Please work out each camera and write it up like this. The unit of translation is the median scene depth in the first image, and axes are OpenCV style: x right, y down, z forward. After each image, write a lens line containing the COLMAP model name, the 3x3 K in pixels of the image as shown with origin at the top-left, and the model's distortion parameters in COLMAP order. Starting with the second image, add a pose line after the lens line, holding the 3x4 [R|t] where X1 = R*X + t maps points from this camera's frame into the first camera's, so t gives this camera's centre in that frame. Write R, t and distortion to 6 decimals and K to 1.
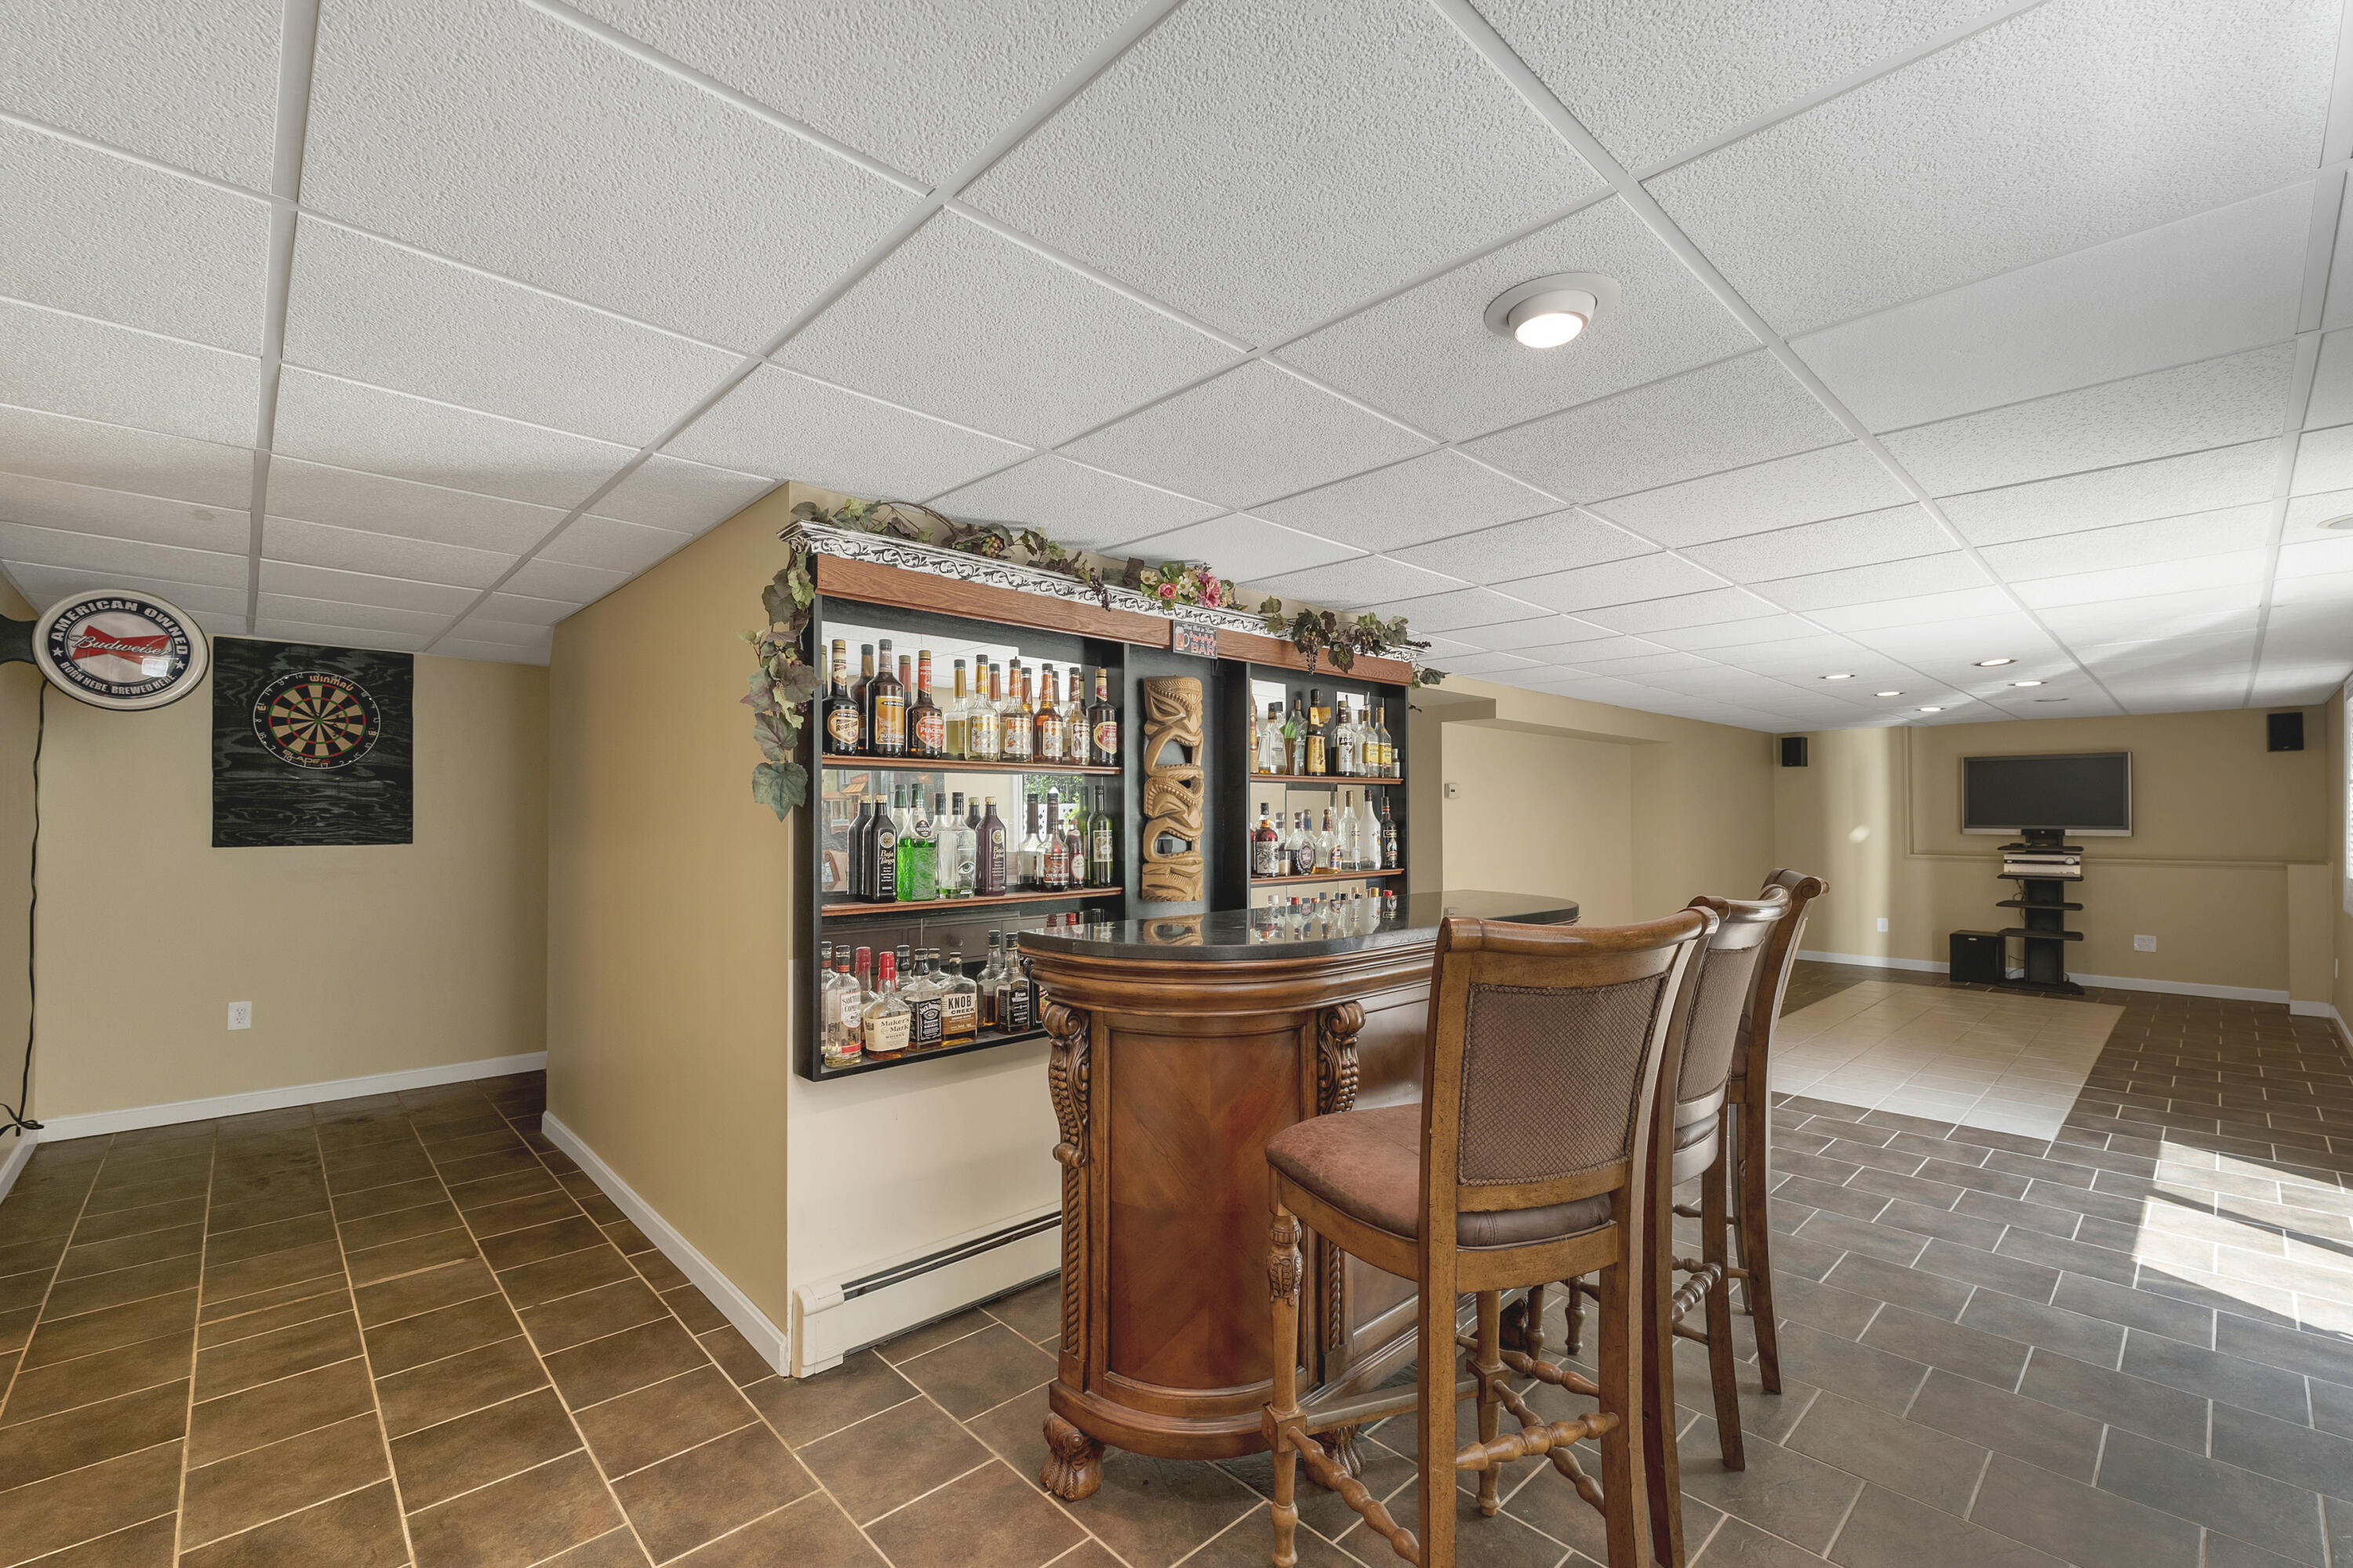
lens RADIAL K [[987.7, 0, 1175.6], [0, 987.7, 791.4], [0, 0, 1]] dist [0.001264, -0.000148]
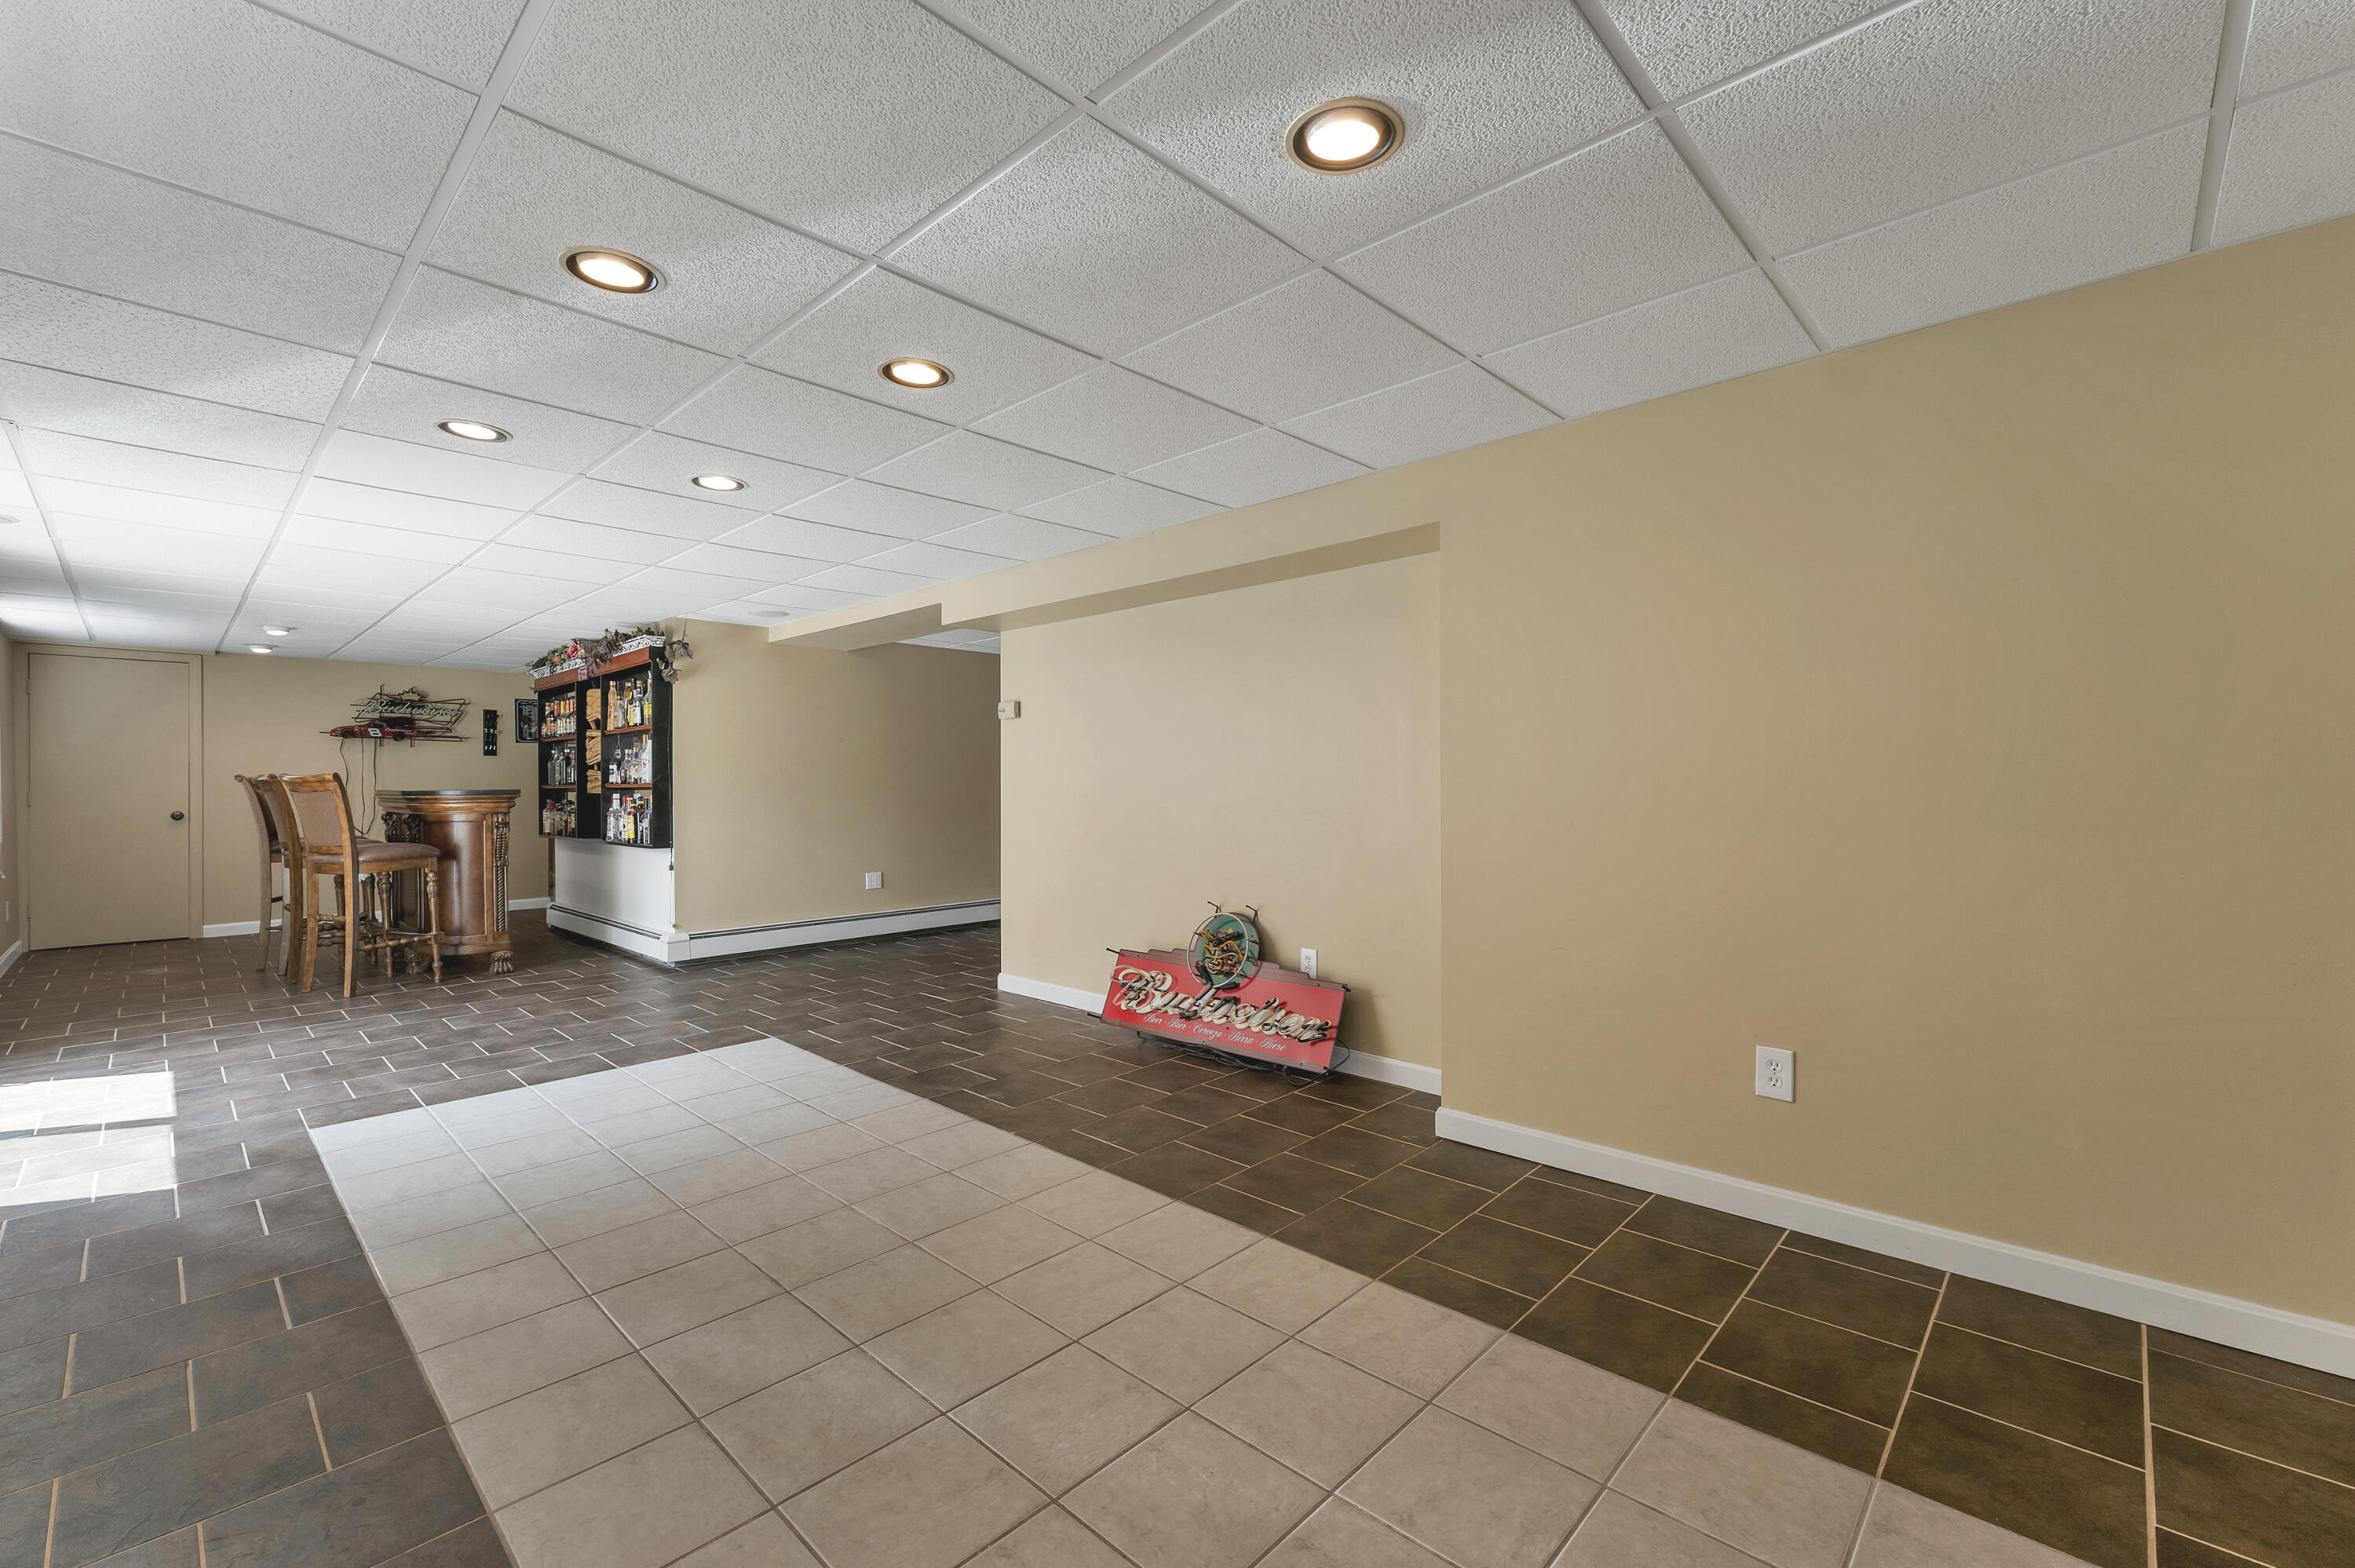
lens RADIAL K [[988.4, 0, 1175.0], [0, 988.4, 784.1], [0, 0, 1]] dist [0.001264, -0.000148]
pose [[0.049535, 0.000924, -0.998772, 1.252530], [0.024323, 0.999702, 0.002131, 0.065976], [0.998476, -0.024398, 0.049497, 1.214078]]
